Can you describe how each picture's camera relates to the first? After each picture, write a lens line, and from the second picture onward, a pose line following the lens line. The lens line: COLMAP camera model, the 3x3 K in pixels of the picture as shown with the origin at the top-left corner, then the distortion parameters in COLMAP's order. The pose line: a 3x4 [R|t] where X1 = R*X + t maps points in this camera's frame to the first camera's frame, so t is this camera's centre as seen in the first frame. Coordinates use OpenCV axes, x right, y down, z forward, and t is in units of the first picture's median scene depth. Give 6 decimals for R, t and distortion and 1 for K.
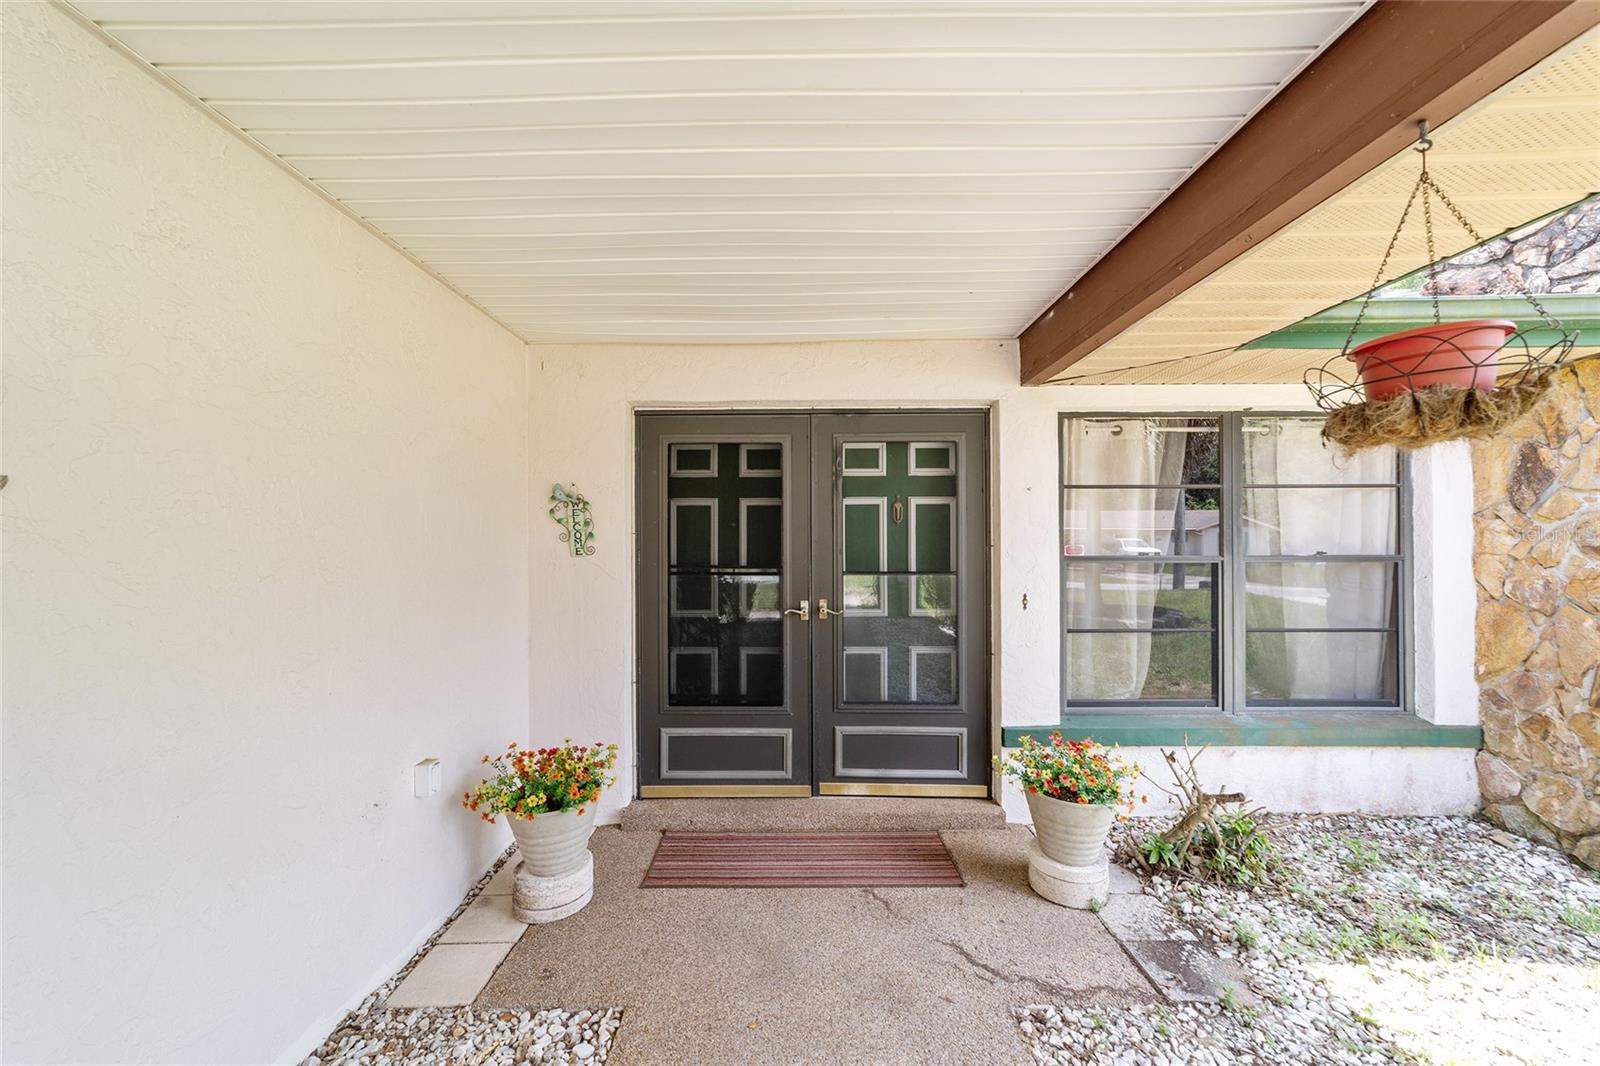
lens RADIAL K [[614.3, 0, 793.4], [0, 614.3, 534.3], [0, 0, 1]] dist [-0.016331, 0.007999]
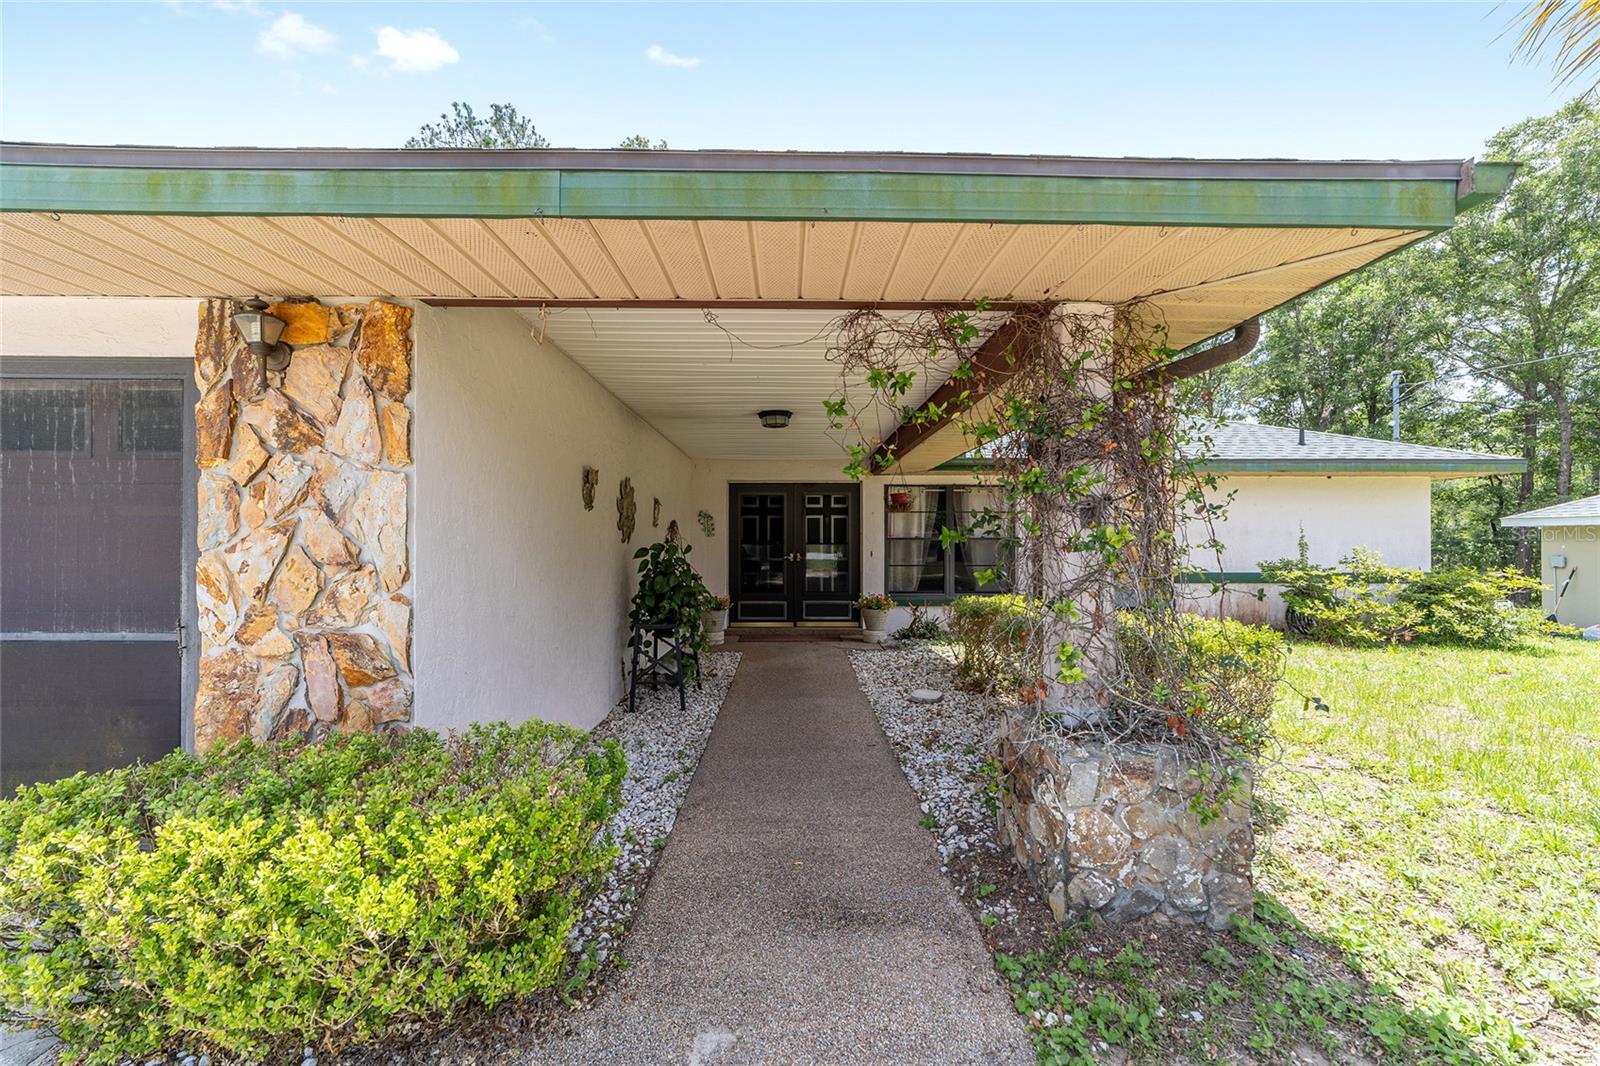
lens RADIAL K [[614.3, 0, 793.4], [0, 614.3, 534.3], [0, 0, 1]] dist [-0.016331, 0.007999]
pose [[0.999845, 0.004619, 0.016966, -0.019729], [-0.004512, 0.999970, -0.006346, 0.039684], [-0.016995, 0.006269, 0.999836, -1.690348]]
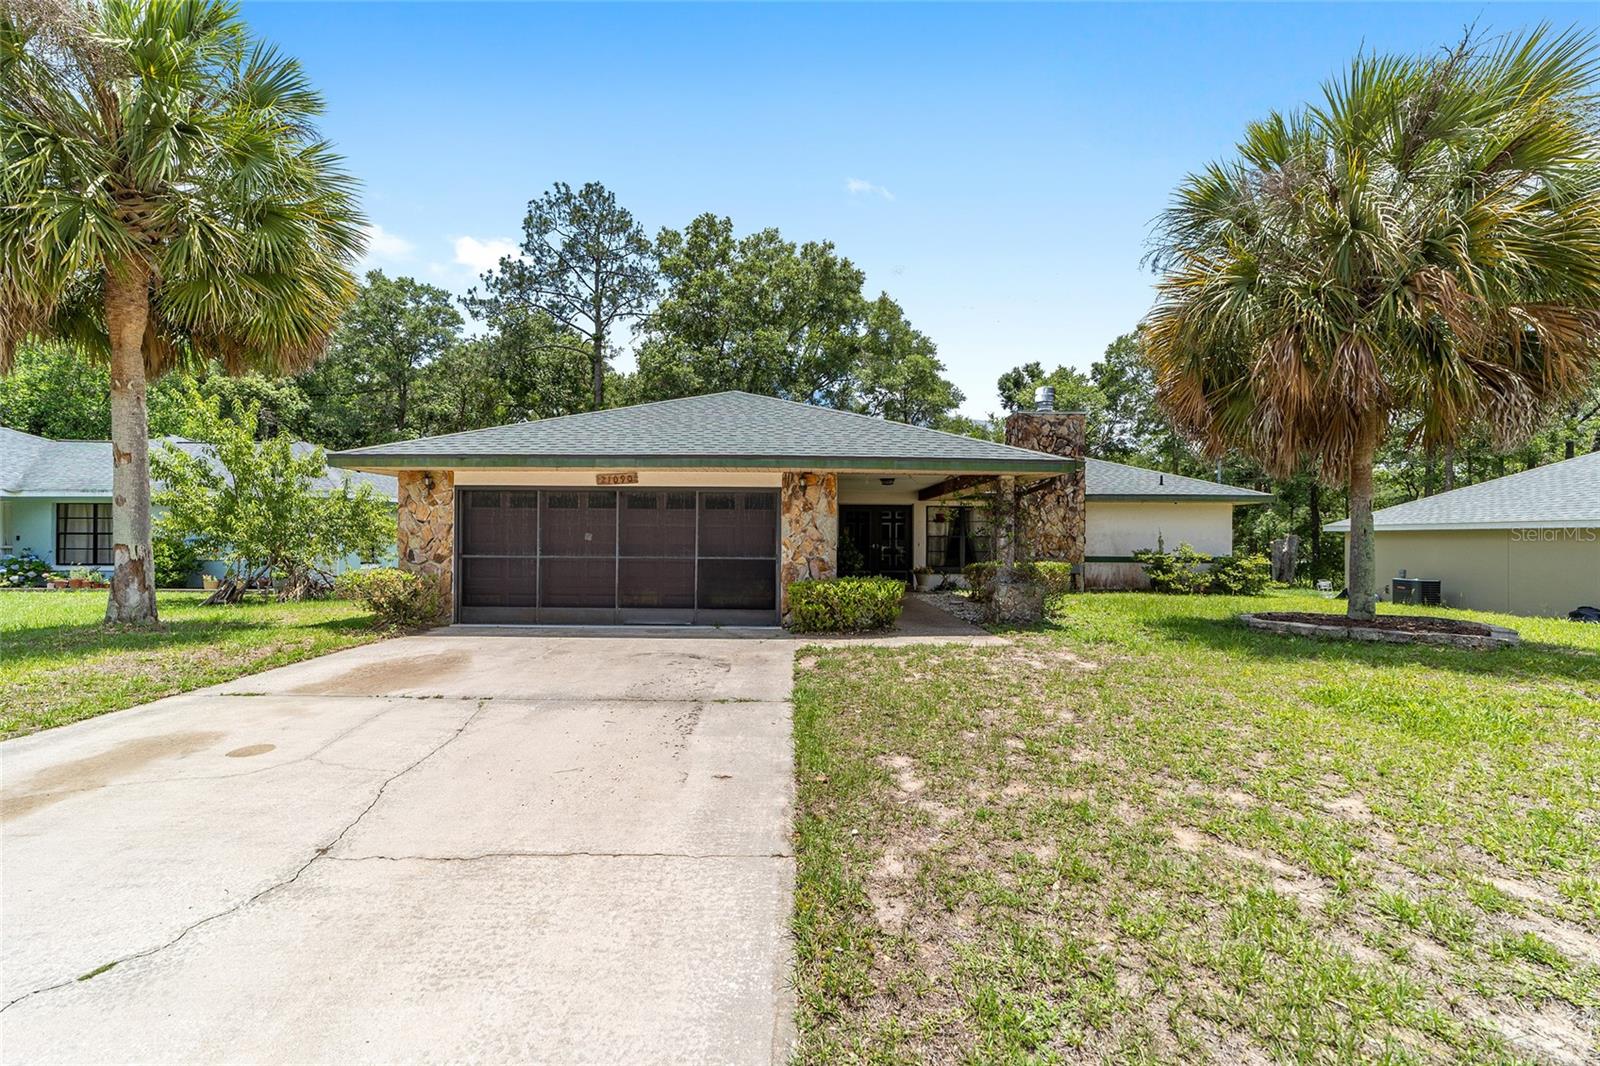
lens RADIAL K [[618.6, 0, 790.8], [0, 618.6, 521.1], [0, 0, 1]] dist [-0.017181, 0.007985]
pose [[0.999799, 0.012369, 0.015802, -0.709739], [-0.011969, 0.999611, -0.025198, 0.056942], [-0.016108, 0.025004, 0.999558, -3.824035]]
